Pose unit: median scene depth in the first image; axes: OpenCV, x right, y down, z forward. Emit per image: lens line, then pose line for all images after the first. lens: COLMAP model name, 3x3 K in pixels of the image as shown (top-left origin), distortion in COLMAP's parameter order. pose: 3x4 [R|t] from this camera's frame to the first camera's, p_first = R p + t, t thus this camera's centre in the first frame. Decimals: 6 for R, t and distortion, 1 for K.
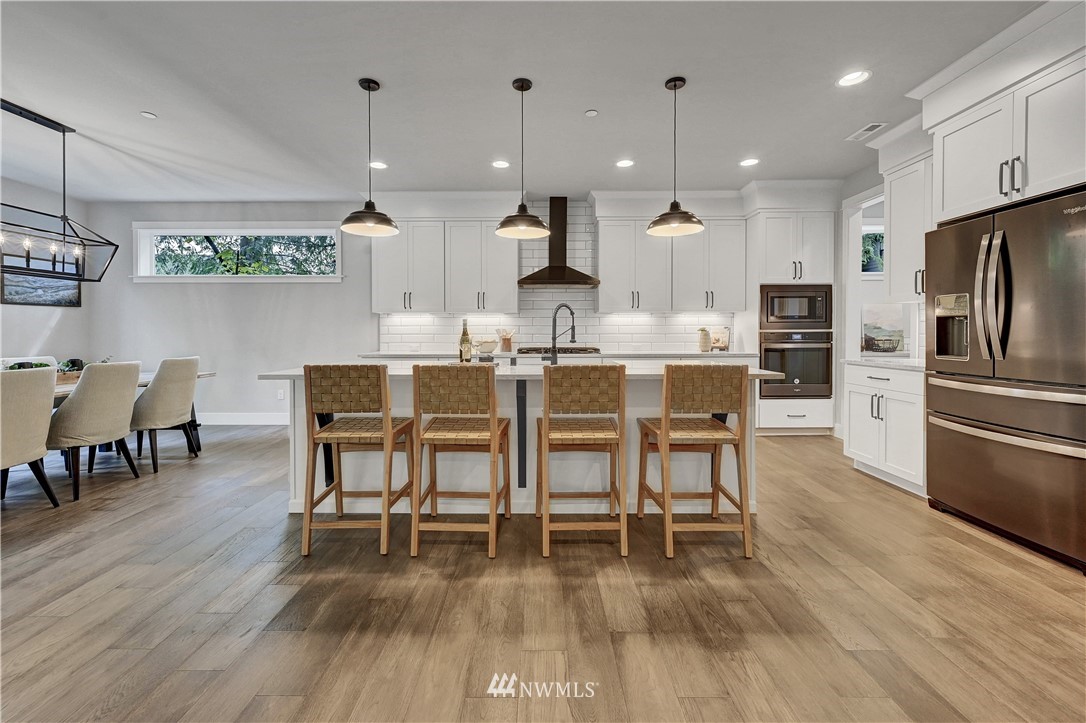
lens RADIAL K [[454.3, 0, 541.5], [0, 454.3, 336.6], [0, 0, 1]] dist [-0.000213, -0.000008]
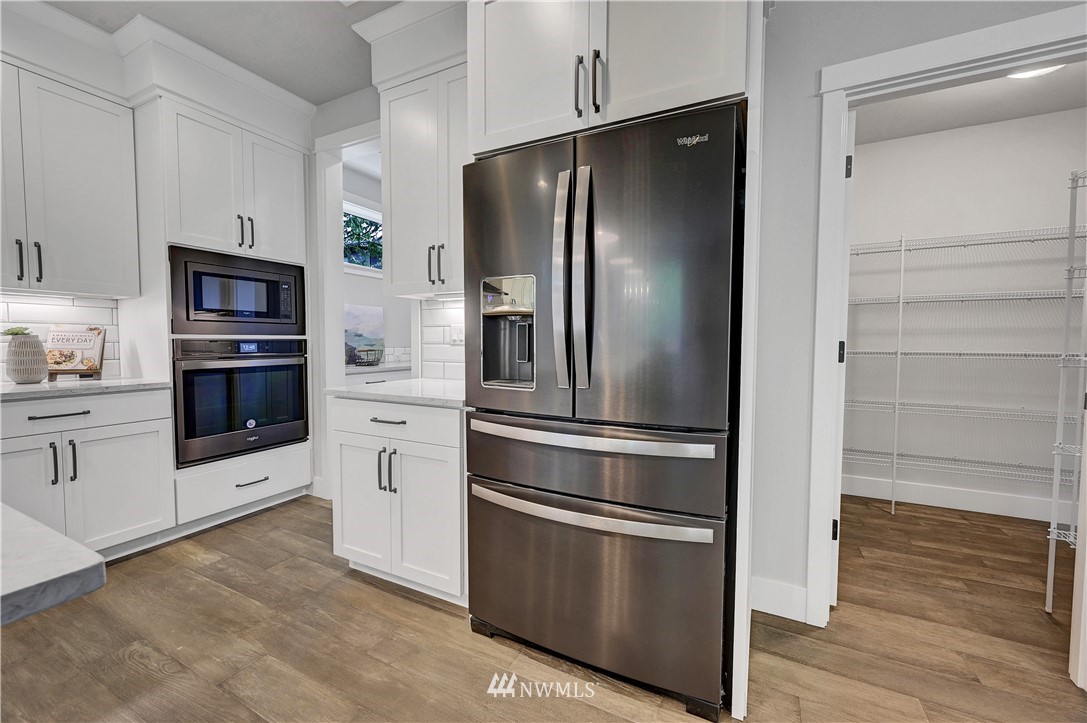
lens RADIAL K [[458.4, 0, 543.7], [0, 458.4, 365.1], [0, 0, 1]] dist [0.001735, 0.000002]
pose [[0.492571, -0.041489, 0.869283, 0.238314], [0.002503, 0.998926, 0.046258, -0.003820], [-0.870268, -0.020609, 0.492146, 0.384956]]
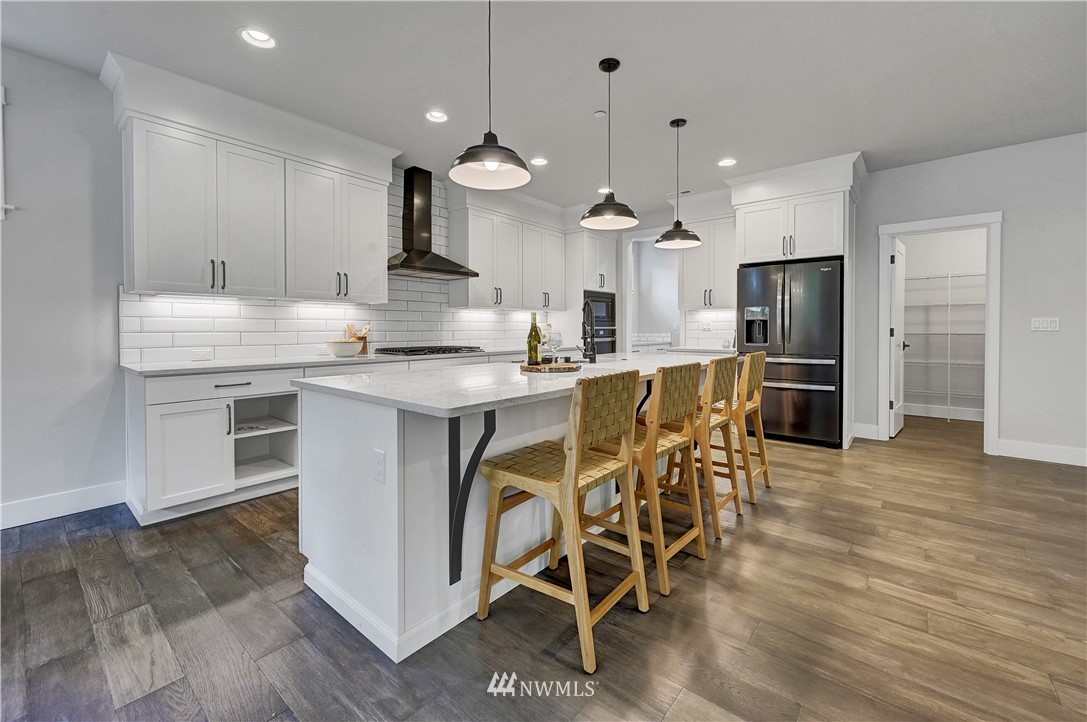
lens RADIAL K [[447.0, 0, 563.4], [0, 447.0, 331.9], [0, 0, 1]] dist [-0.001482, -0.000103]
pose [[0.615734, -0.003463, 0.787946, -0.505457], [0.007111, 0.999974, -0.001162, -0.001162], [-0.787922, 0.006319, 0.615743, 0.308975]]
